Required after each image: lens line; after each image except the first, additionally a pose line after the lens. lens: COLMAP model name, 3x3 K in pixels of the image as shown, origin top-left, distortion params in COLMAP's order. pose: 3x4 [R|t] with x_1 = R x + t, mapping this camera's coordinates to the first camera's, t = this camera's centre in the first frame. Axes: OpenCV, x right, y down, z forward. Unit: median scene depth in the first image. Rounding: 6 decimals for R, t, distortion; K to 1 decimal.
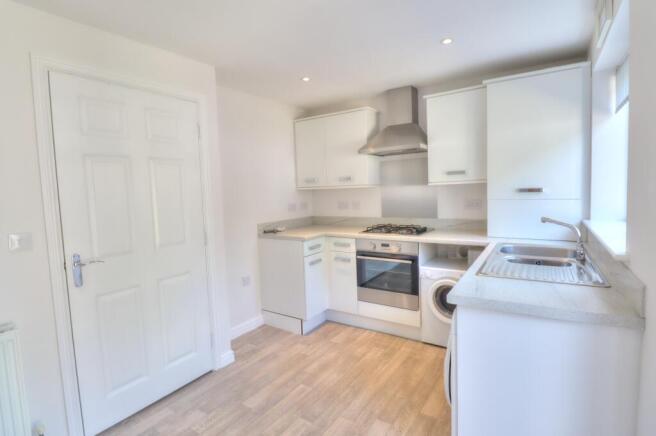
lens RADIAL K [[317.9, 0, 319.1], [0, 317.9, 214.2], [0, 0, 1]] dist [-0.000916, -0.000397]
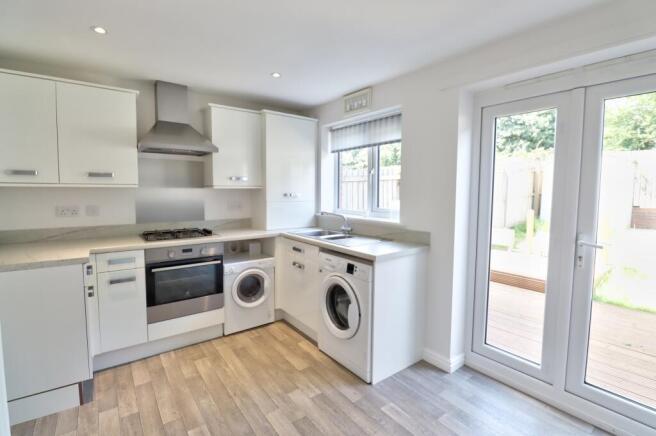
lens RADIAL K [[317.9, 0, 319.1], [0, 317.9, 214.2], [0, 0, 1]] dist [-0.000916, -0.000397]
pose [[0.338850, -0.031979, 0.940297, -0.551363], [0.054743, 0.998399, 0.014228, -0.001233], [-0.939247, 0.046653, 0.340058, 0.323614]]
